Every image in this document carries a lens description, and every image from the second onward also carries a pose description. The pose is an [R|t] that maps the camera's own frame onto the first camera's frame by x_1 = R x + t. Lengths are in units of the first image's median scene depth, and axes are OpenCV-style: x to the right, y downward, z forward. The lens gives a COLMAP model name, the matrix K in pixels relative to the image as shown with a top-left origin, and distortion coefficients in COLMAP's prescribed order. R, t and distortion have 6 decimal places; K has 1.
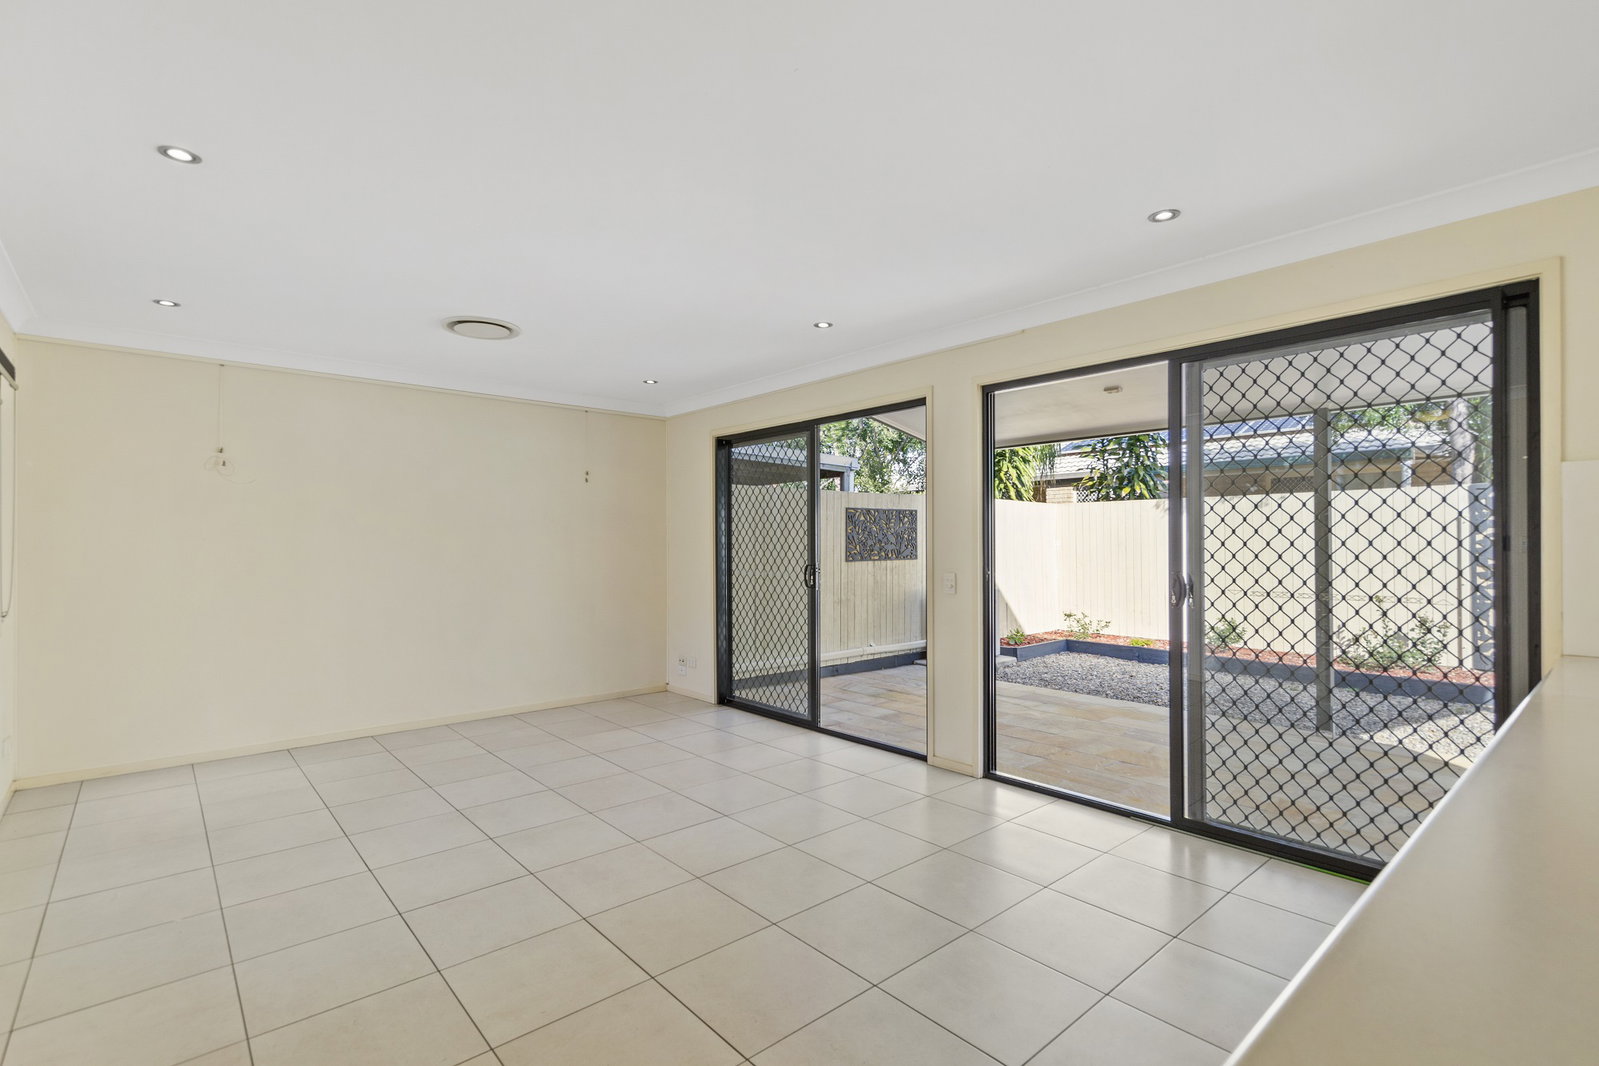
lens RADIAL K [[740.3, 0, 796.1], [0, 740.3, 537.5], [0, 0, 1]] dist [0.001973, 0.000407]
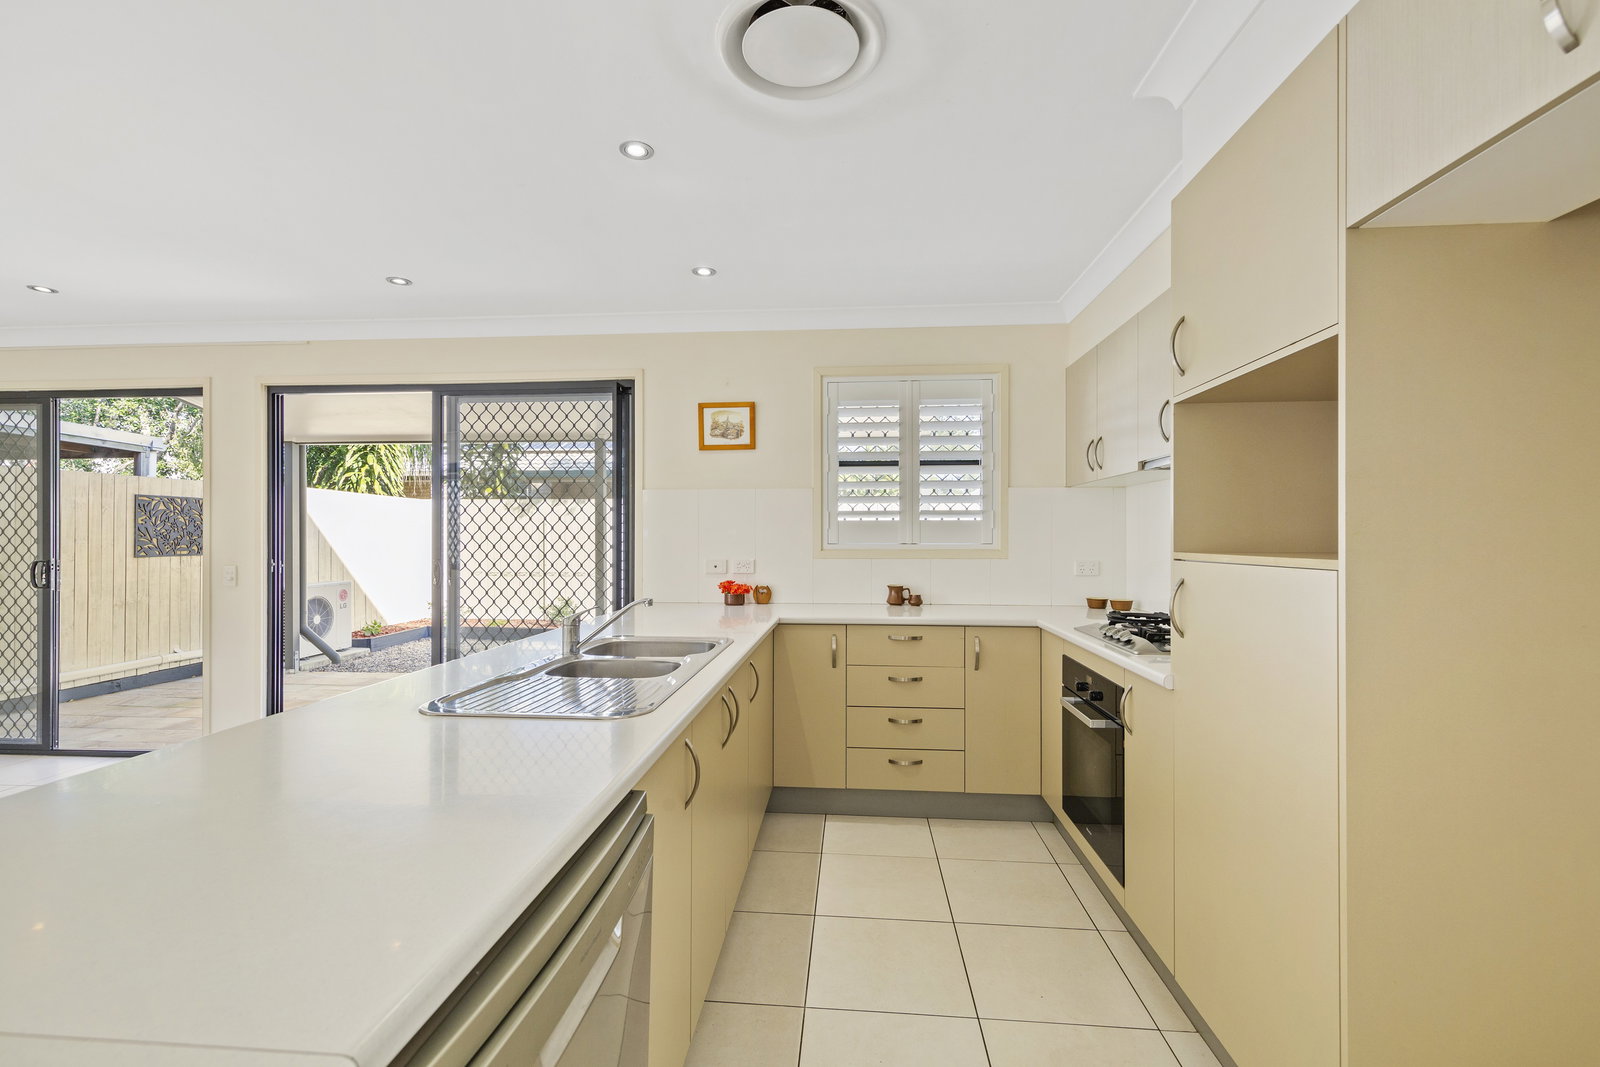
lens RADIAL K [[698.1, 0, 800.0], [0, 698.1, 533.5], [0, 0, 1]] dist [0.002598, 0.000031]
pose [[0.714542, 0.005813, 0.699568, 0.067782], [-0.007938, 0.999968, -0.000202, -0.001470], [-0.699547, -0.005409, 0.714566, -0.158588]]
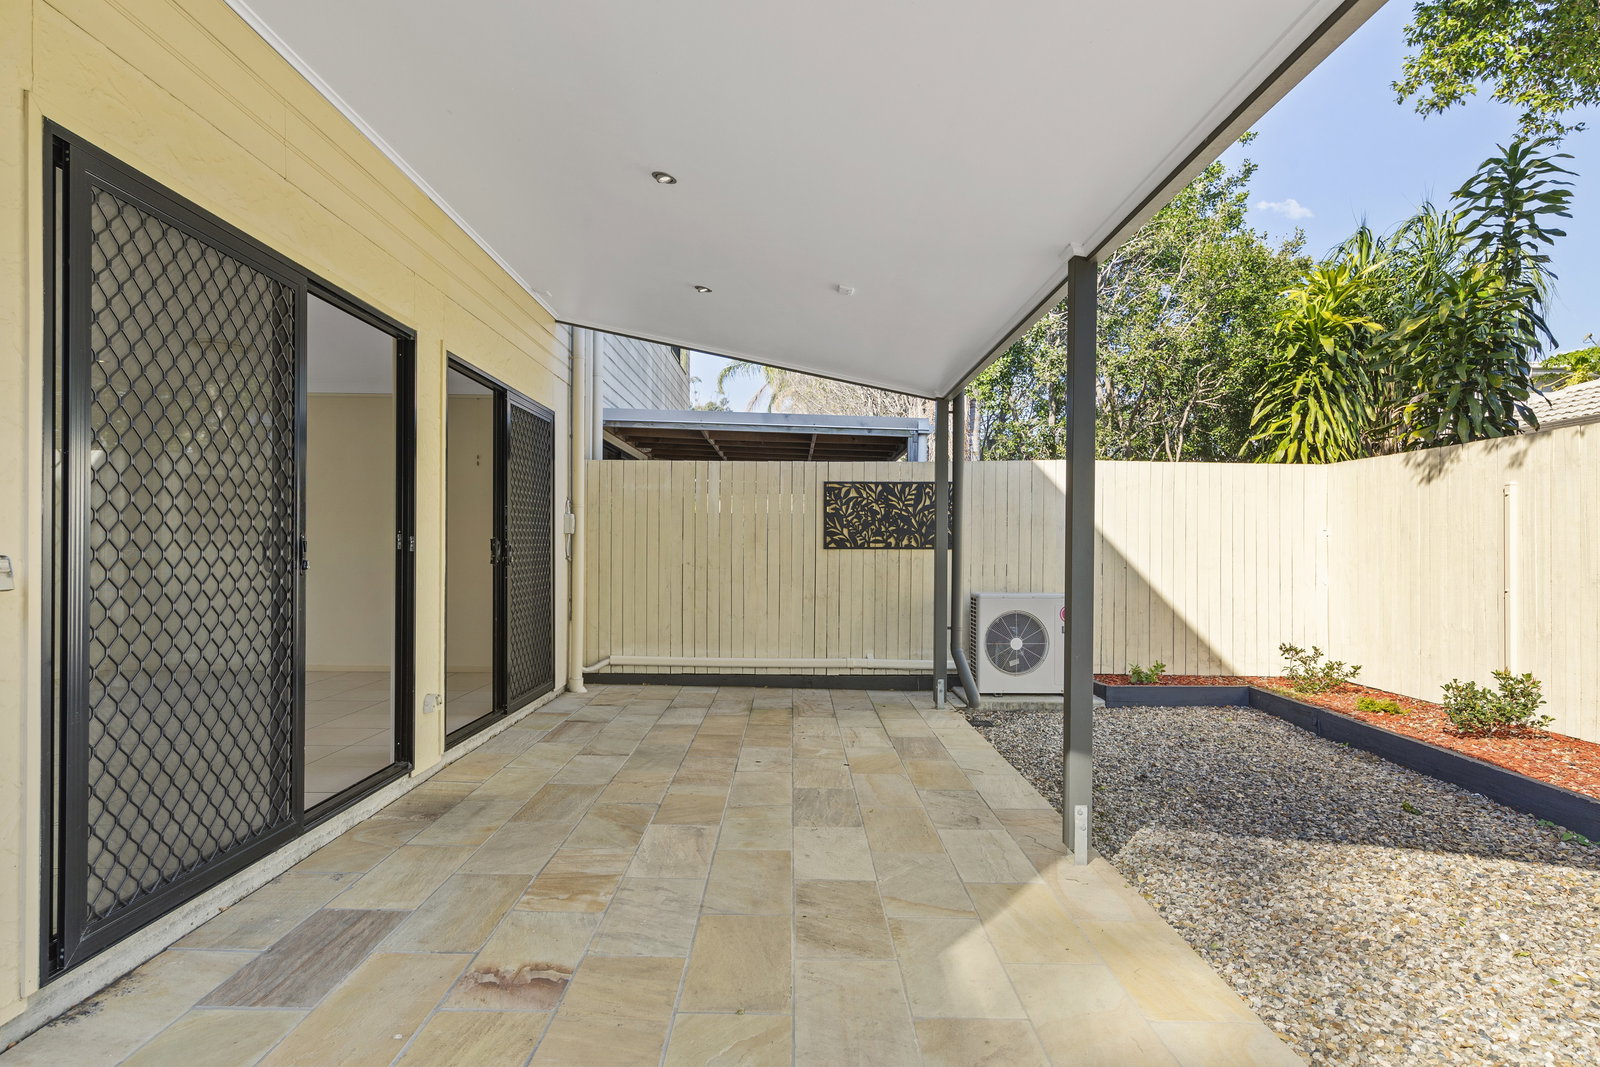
lens RADIAL K [[910.5, 0, 800.0], [0, 910.5, 533.5], [0, 0, 1]] dist [0.000053, 0.000018]
pose [[0.761659, 0.001789, -0.647976, 0.910678], [-0.003880, 0.999991, -0.001800, 0.023697], [0.647966, 0.003885, 0.761659, 0.311298]]
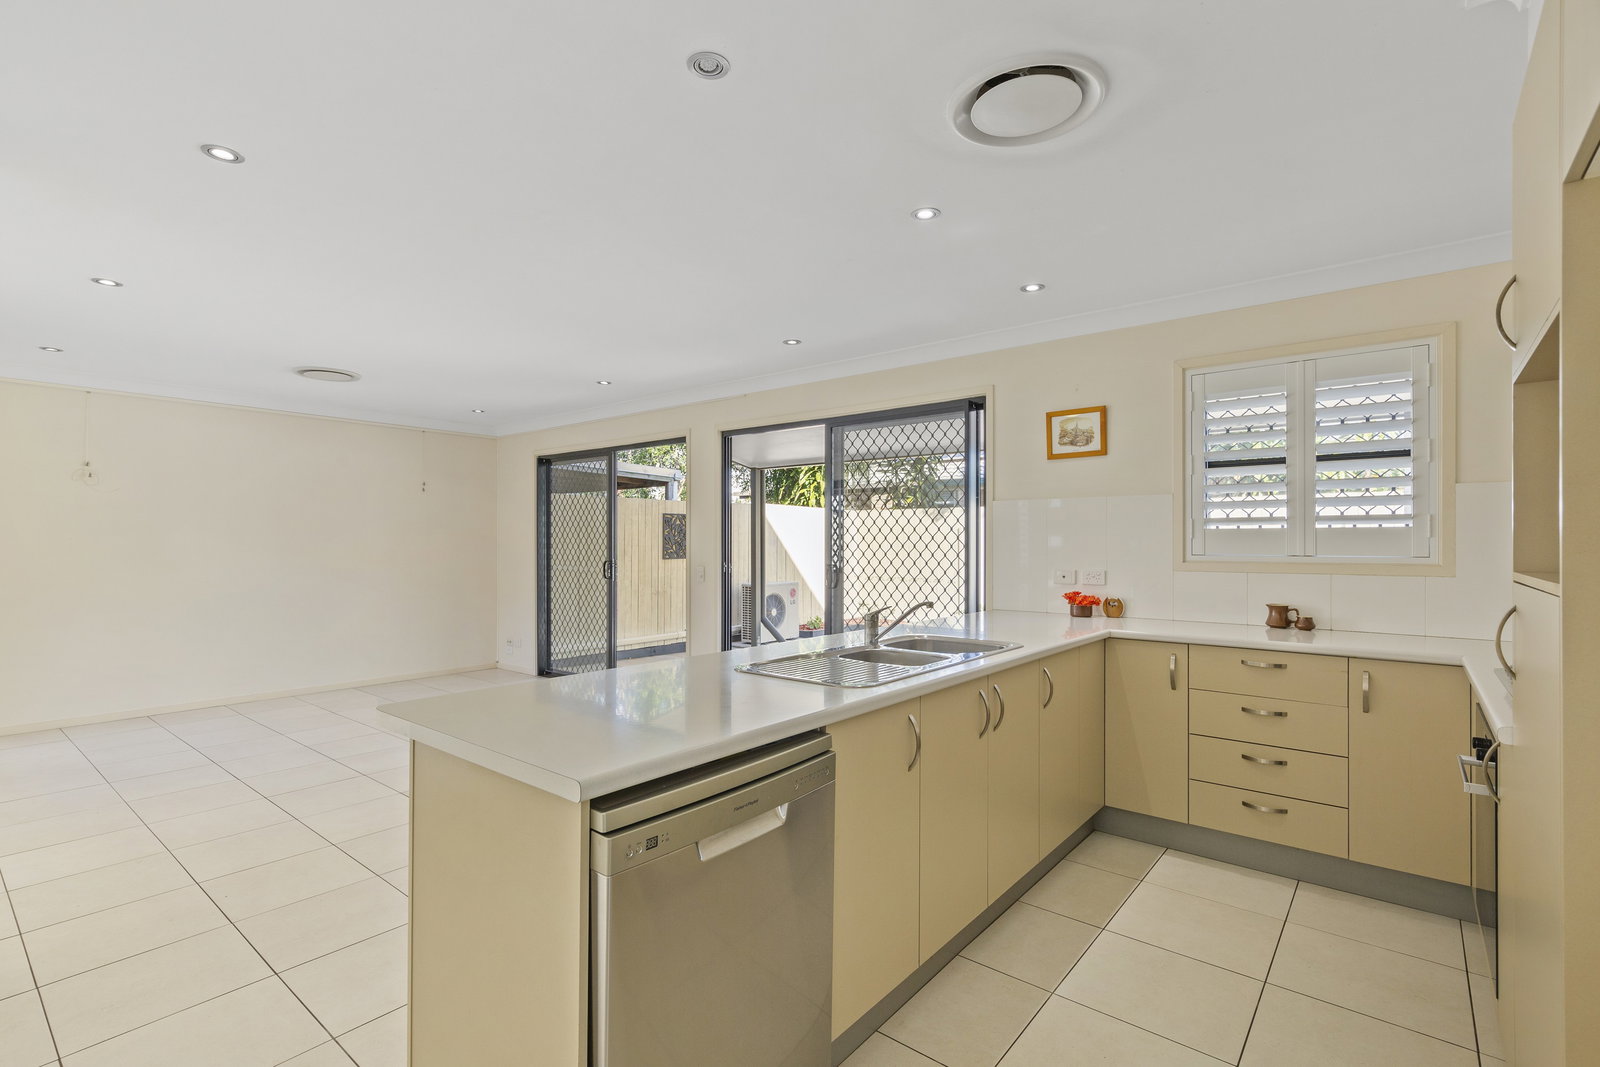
lens RADIAL K [[740.7, 0, 796.6], [0, 740.7, 538.0], [0, 0, 1]] dist [0.001973, 0.000407]
pose [[0.986529, 0.005161, 0.163504, 0.112130], [-0.005484, 0.999984, 0.001524, -0.005389], [-0.163494, -0.002400, 0.986541, -0.266791]]
